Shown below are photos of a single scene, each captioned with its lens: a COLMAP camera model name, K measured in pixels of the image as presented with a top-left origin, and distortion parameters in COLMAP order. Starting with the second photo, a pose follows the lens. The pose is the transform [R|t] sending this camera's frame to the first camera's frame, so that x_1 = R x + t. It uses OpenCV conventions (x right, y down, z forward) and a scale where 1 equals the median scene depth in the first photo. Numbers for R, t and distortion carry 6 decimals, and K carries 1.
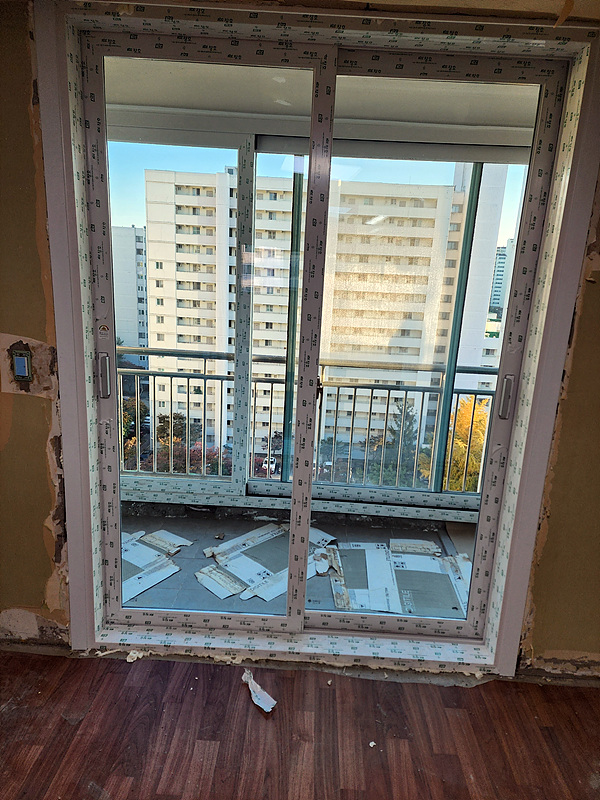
lens RADIAL K [[522.2, 0, 300.8], [0, 522.2, 400.2], [0, 0, 1]] dist [-0.001630, -0.001283]
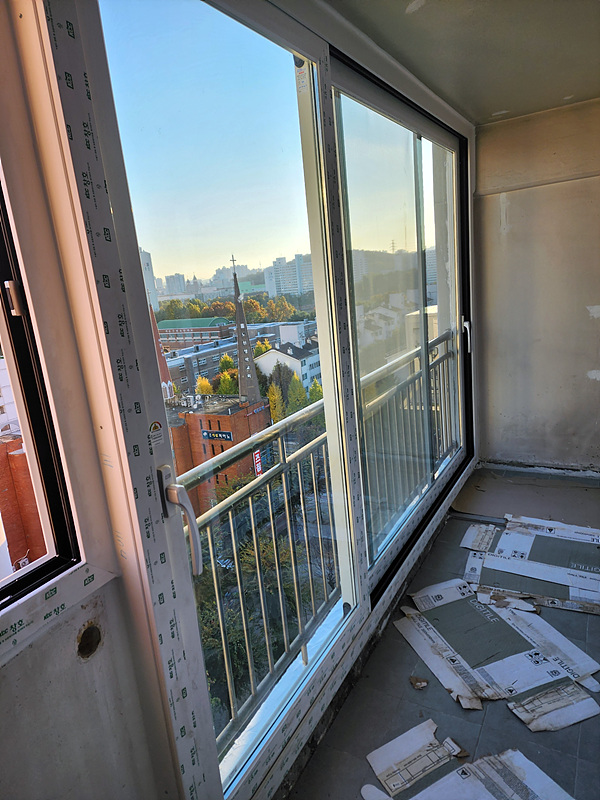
lens RADIAL K [[522.2, 0, 300.1], [0, 522.2, 396.7], [0, 0, 1]] dist [-0.001630, -0.001283]
pose [[0.463137, -0.299349, 0.834203, -0.693352], [0.320062, 0.934206, 0.157541, -0.229001], [-0.826477, 0.194034, 0.528475, 0.756153]]
